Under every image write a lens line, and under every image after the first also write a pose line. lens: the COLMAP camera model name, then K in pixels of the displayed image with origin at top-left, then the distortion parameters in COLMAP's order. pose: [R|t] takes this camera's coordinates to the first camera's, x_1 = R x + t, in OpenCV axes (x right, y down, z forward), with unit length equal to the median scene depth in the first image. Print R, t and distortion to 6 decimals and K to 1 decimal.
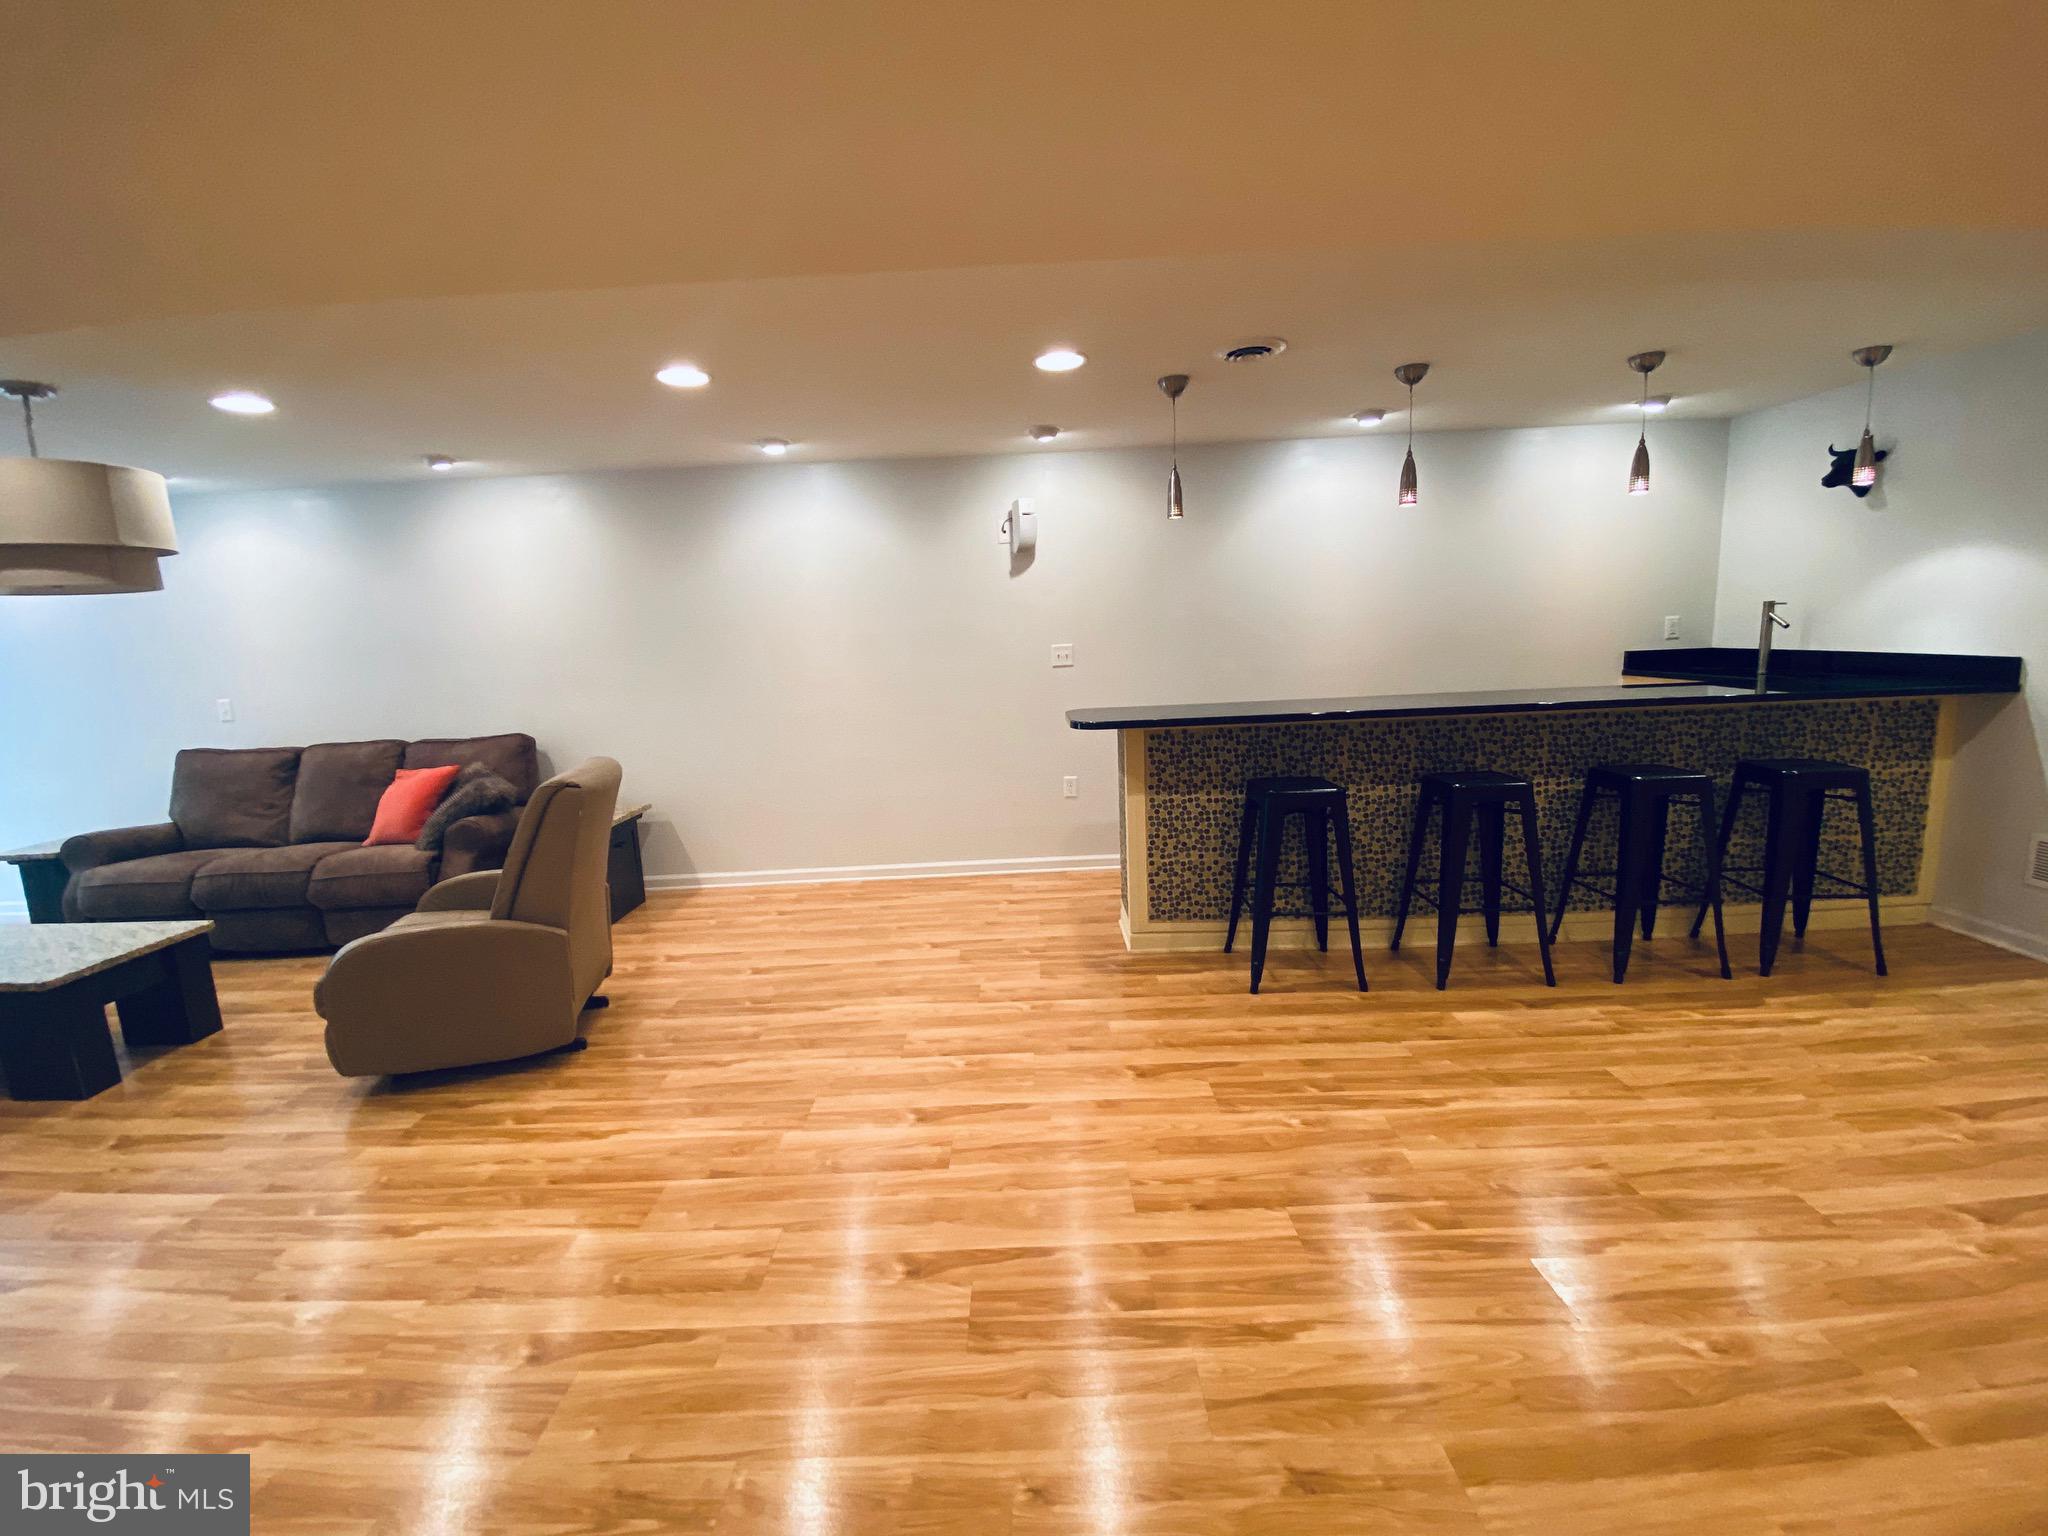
lens RADIAL K [[829.4, 0, 1018.4], [0, 829.4, 761.6], [0, 0, 1]] dist [0.004361, -0.004974]
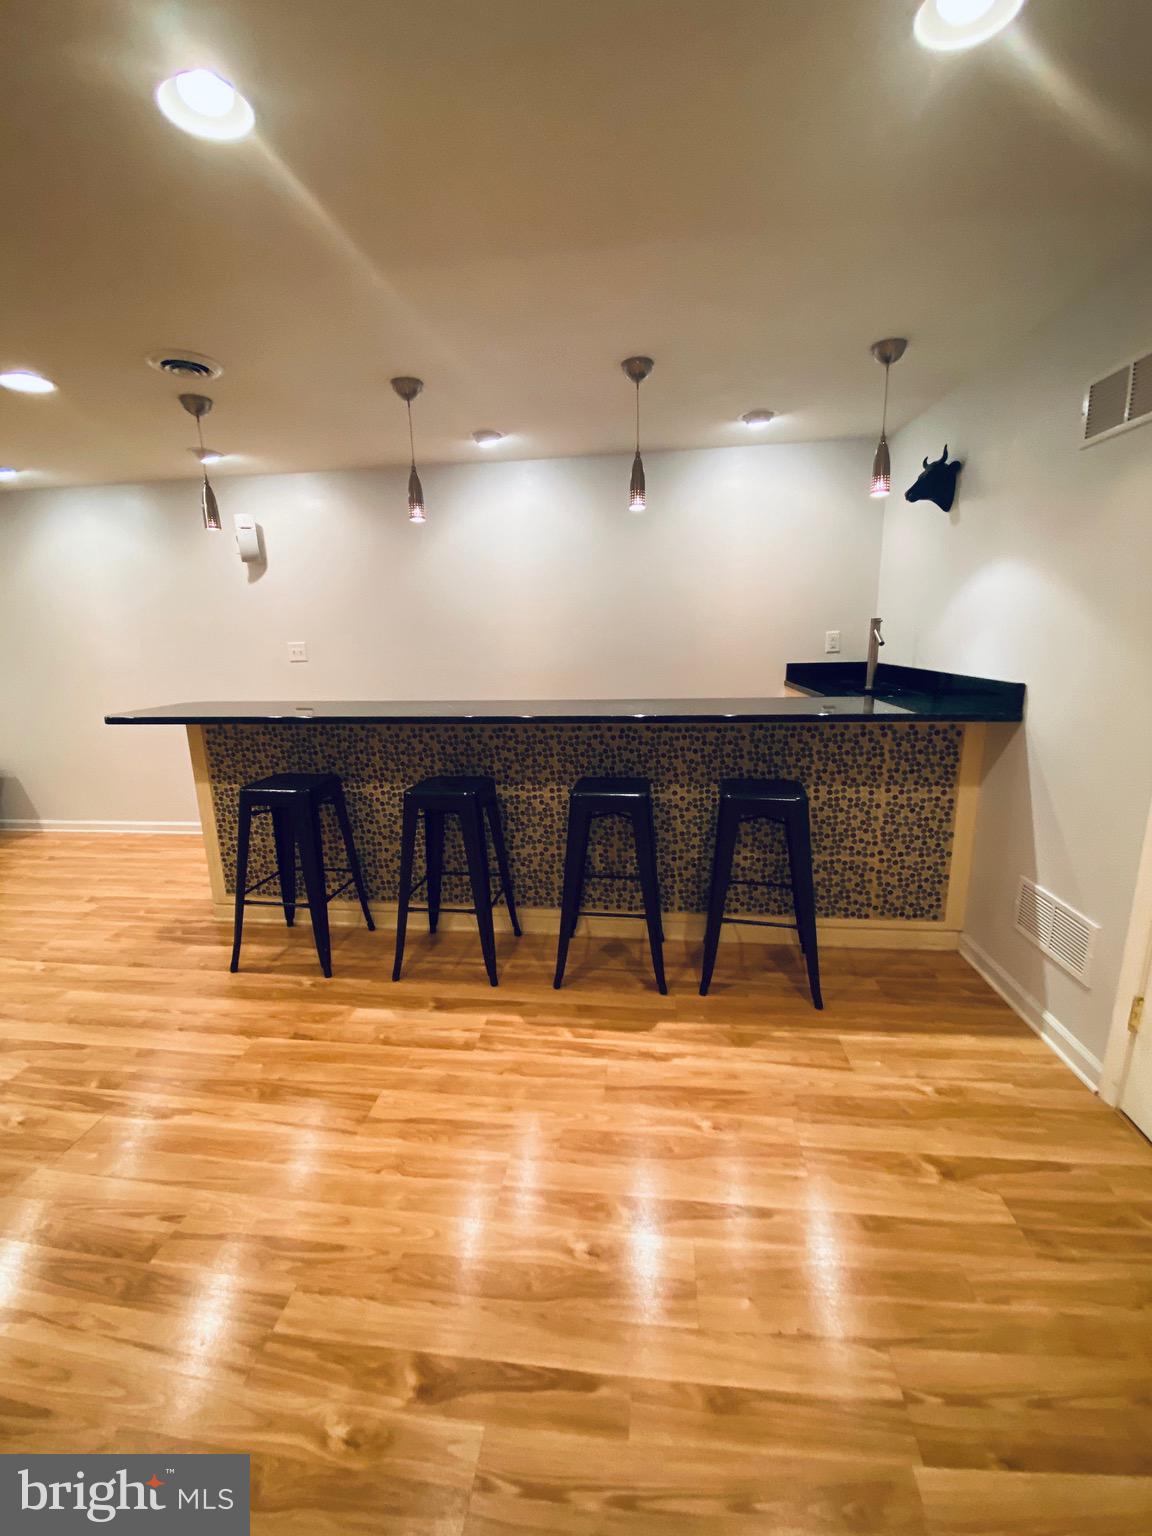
lens RADIAL K [[622.0, 0, 571.5], [0, 622.0, 768.2], [0, 0, 1]] dist [0.004361, -0.004974]
pose [[0.993430, 0.045693, -0.104926, 0.733252], [-0.038525, 0.996848, 0.069348, -0.057538], [0.107764, -0.064850, 0.992059, 0.226091]]
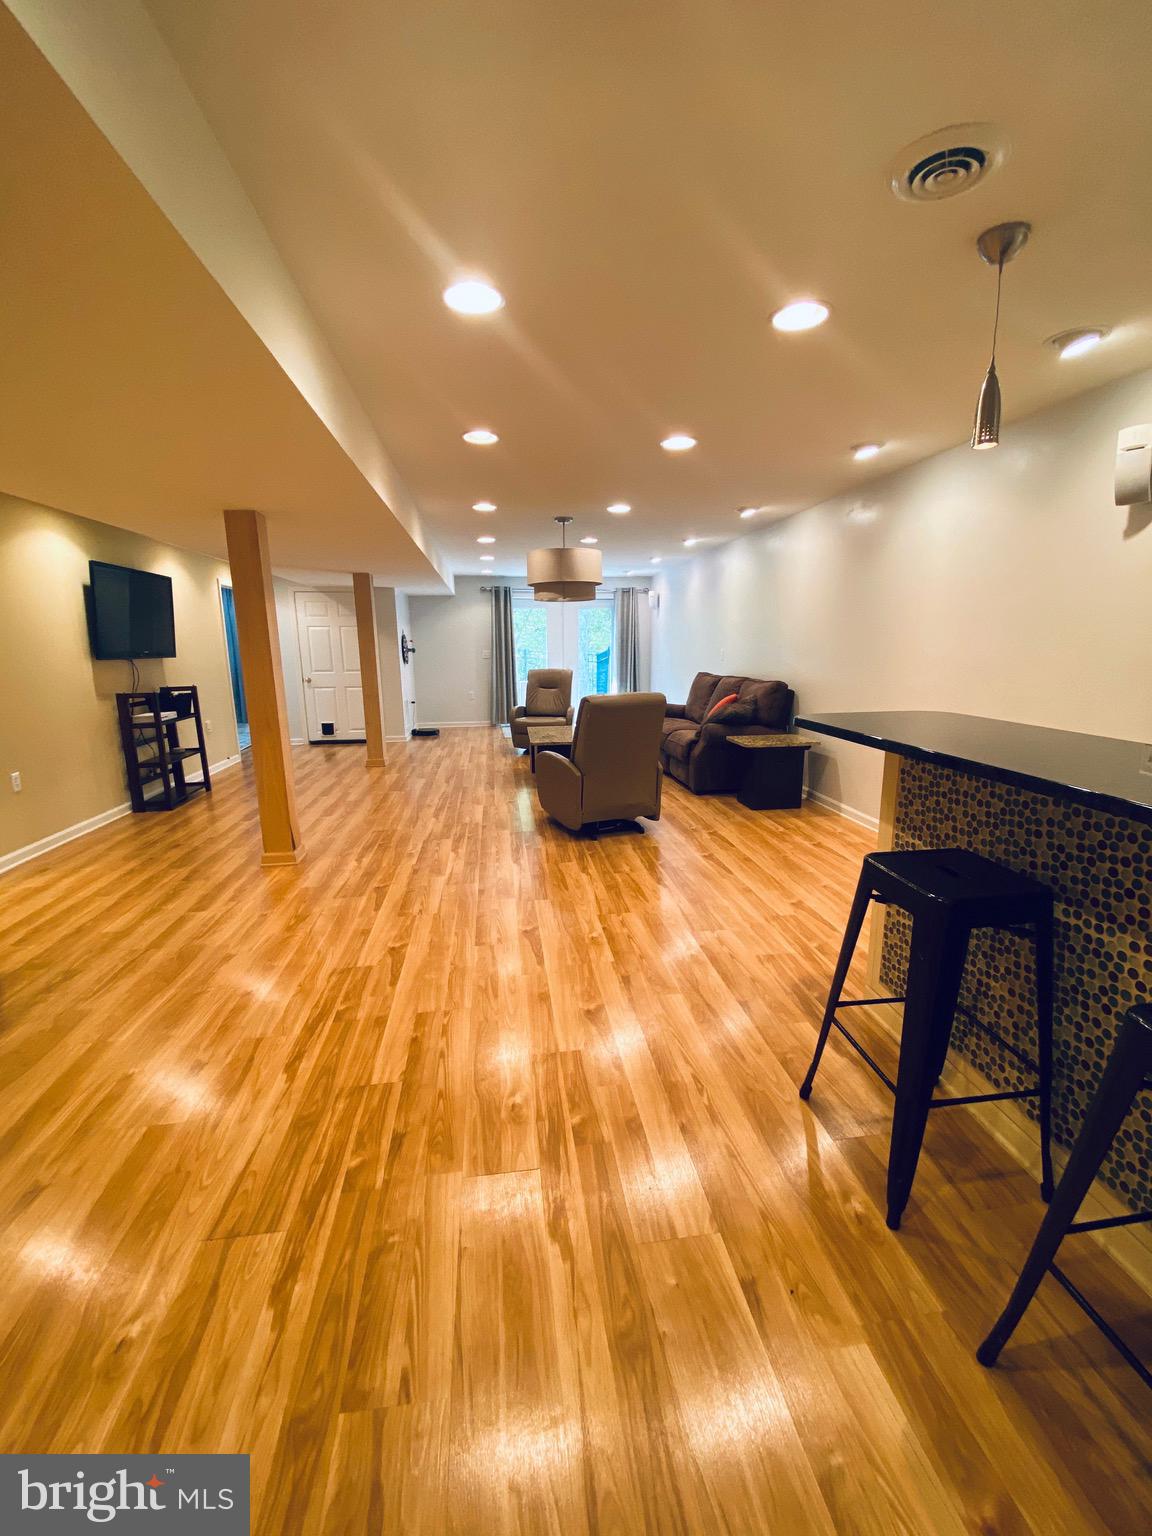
lens RADIAL K [[622.0, 0, 583.1], [0, 622.0, 766.9], [0, 0, 1]] dist [0.004361, -0.004974]
pose [[0.154621, 0.237531, -0.958995, 0.672990], [-0.147472, 0.965343, 0.215326, -0.100790], [0.976906, 0.108131, 0.184291, 0.602820]]
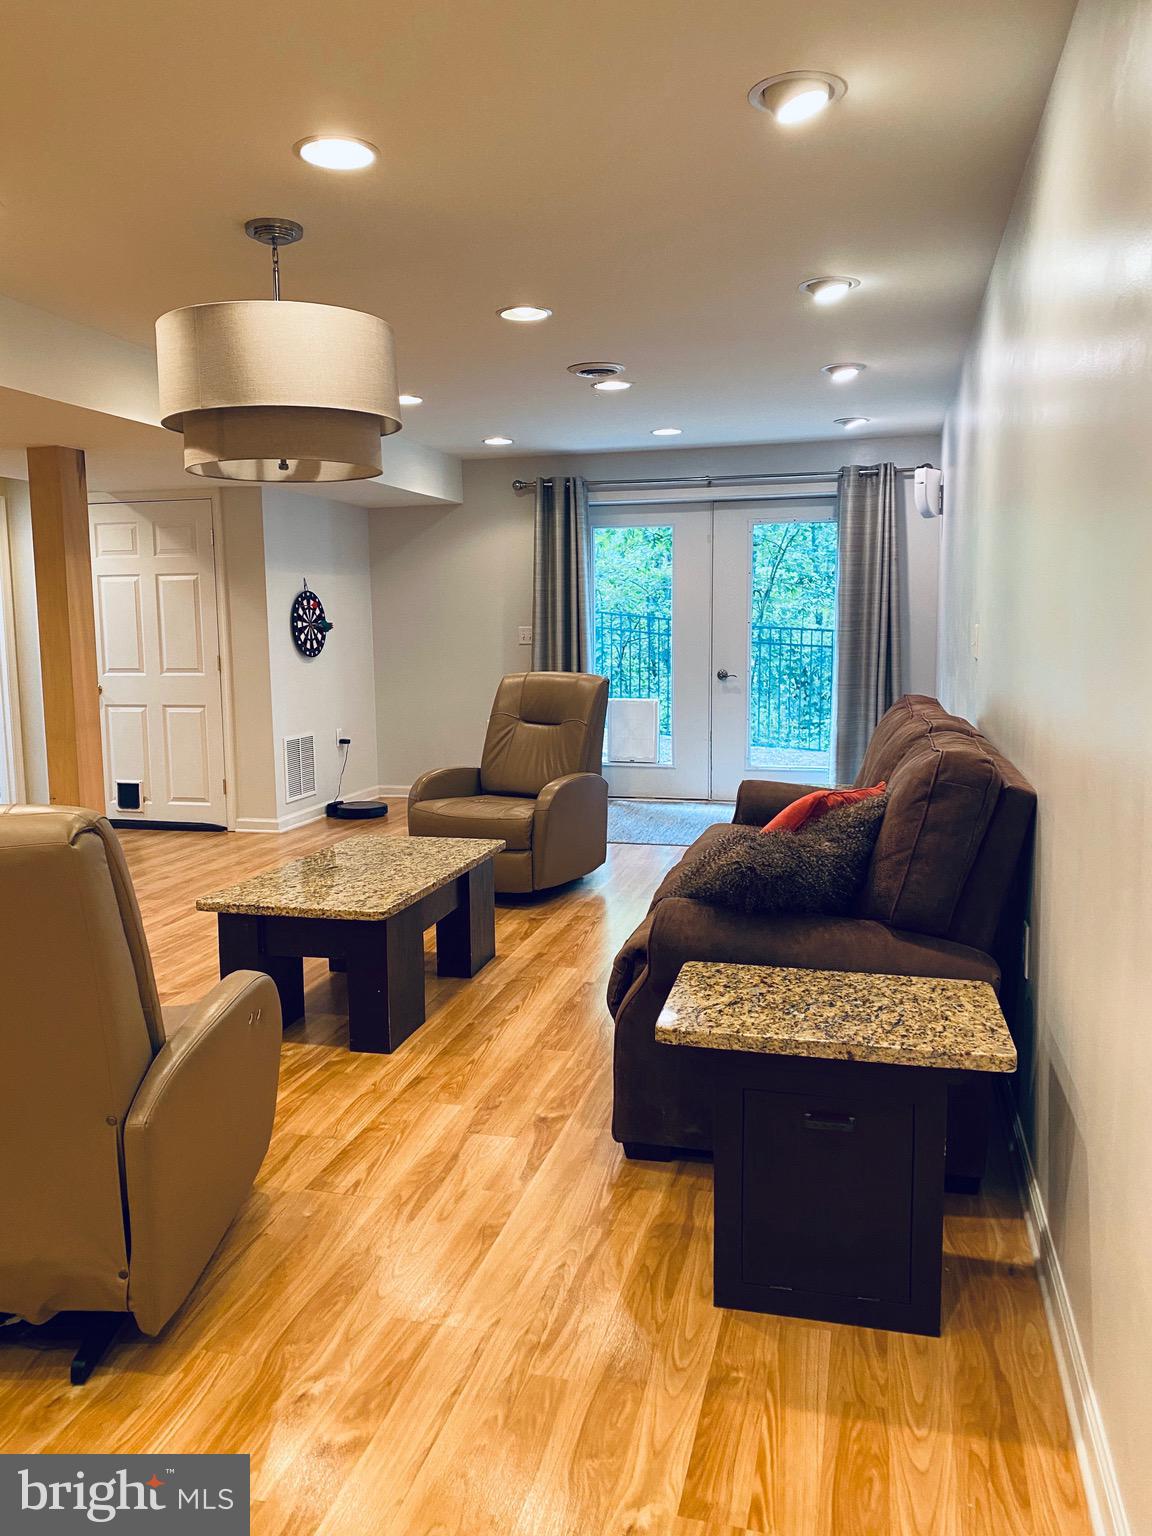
lens RADIAL K [[1167.2, 0, 585.8], [0, 1167.2, 759.2], [0, 0, 1]] dist [0.035714, -0.025300]
pose [[-0.241273, 0.166467, -0.956073, -0.033214], [-0.123939, 0.971825, 0.200487, -0.157118], [0.962511, 0.166866, -0.213843, 1.270876]]
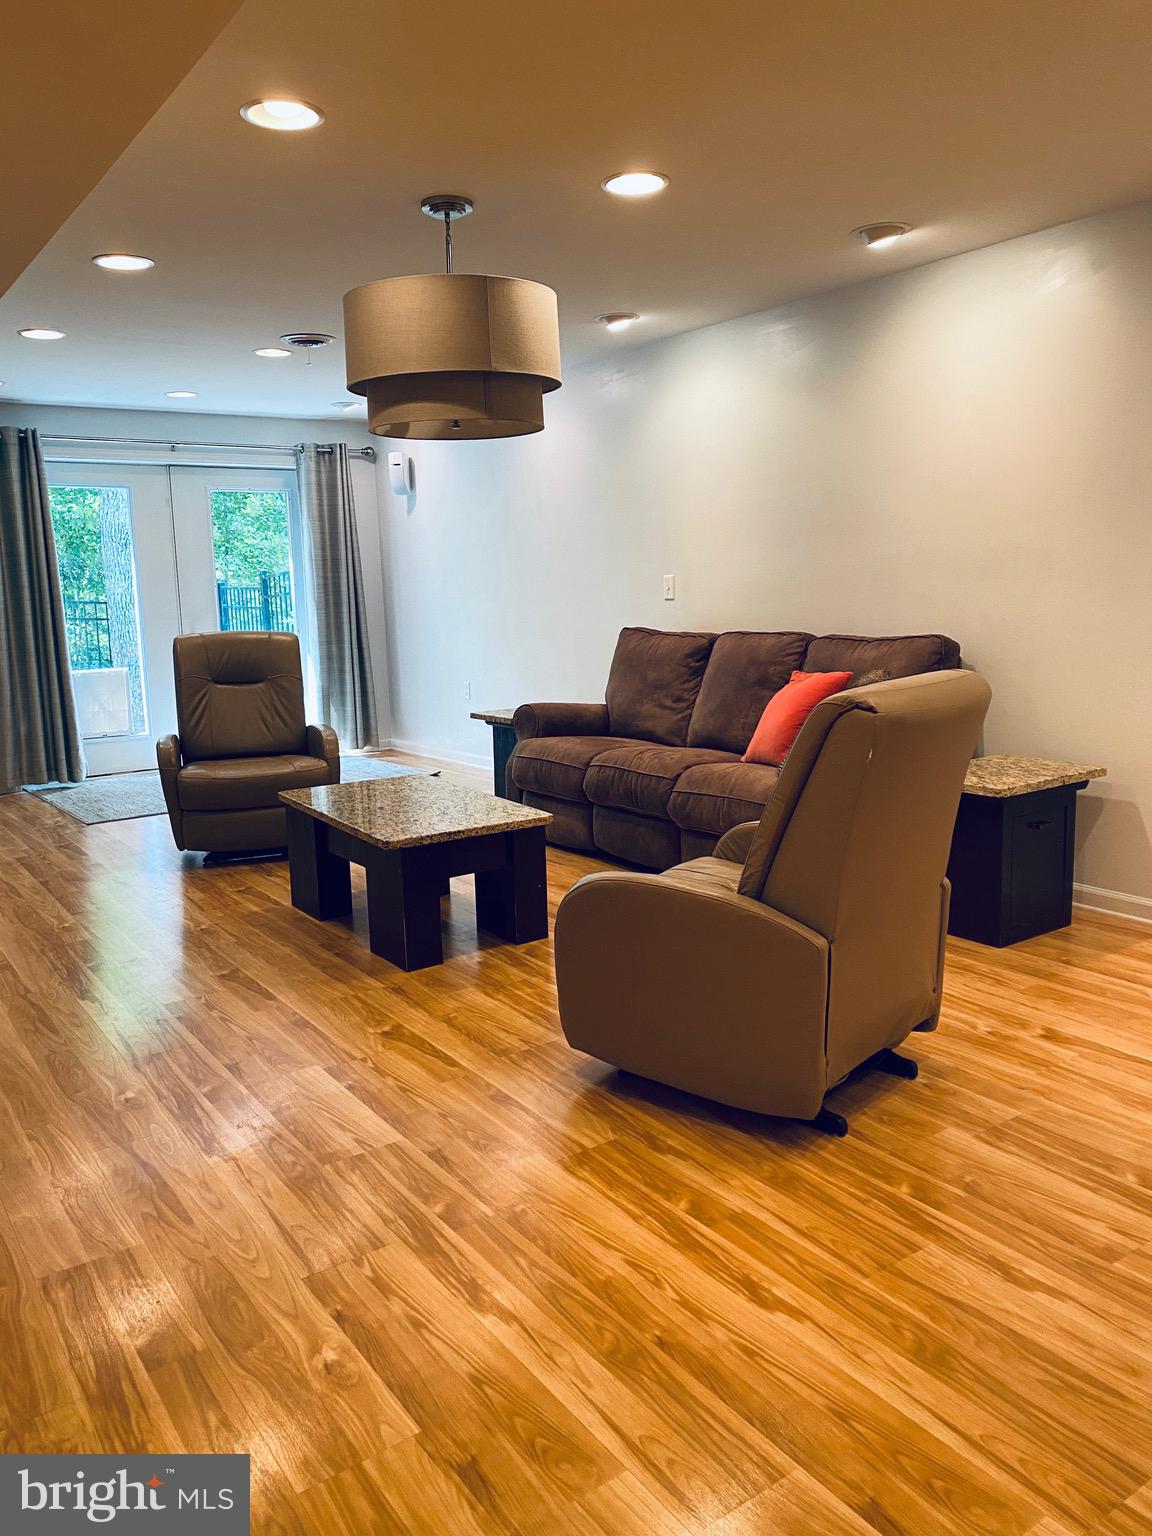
lens RADIAL K [[1167.2, 0, 574.4], [0, 1167.2, 757.8], [0, 0, 1]] dist [0.035714, -0.025300]
pose [[0.580719, 0.154656, -0.799279, 0.014409], [-0.120729, 0.987294, 0.103319, 0.002866], [0.805102, 0.036497, 0.592012, 0.285239]]
